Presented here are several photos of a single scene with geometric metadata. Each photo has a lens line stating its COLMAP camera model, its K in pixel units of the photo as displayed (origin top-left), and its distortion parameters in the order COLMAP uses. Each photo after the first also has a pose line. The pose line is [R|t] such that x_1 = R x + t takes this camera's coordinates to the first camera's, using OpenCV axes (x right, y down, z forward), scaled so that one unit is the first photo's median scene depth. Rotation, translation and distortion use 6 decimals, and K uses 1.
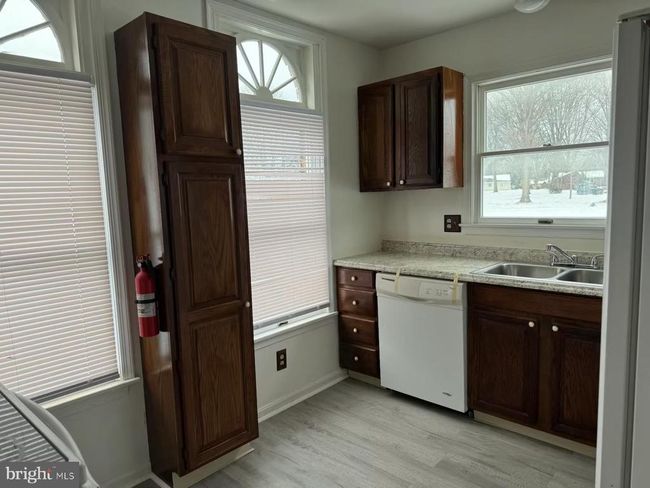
lens RADIAL K [[459.1, 0, 324.7], [0, 459.1, 245.0], [0, 0, 1]] dist [0.061723, -0.077564]
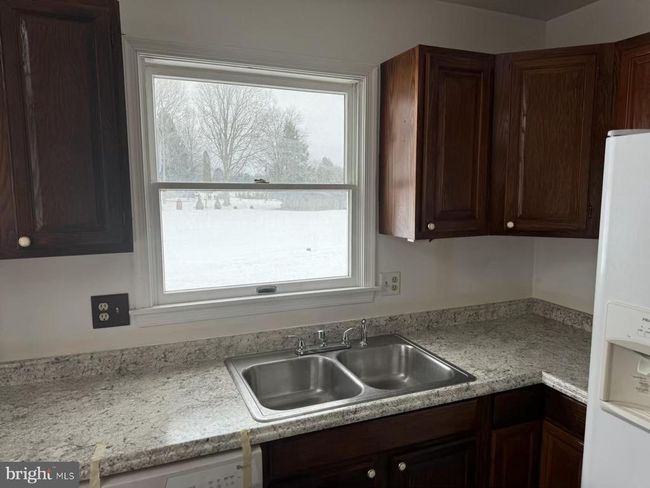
lens RADIAL K [[459.1, 0, 325.7], [0, 459.1, 243.4], [0, 0, 1]] dist [0.061723, -0.077564]
pose [[0.417079, -0.067475, 0.906362, -0.103931], [0.084902, 0.995772, 0.035062, -0.132358], [-0.904896, 0.062329, 0.421045, 0.601650]]
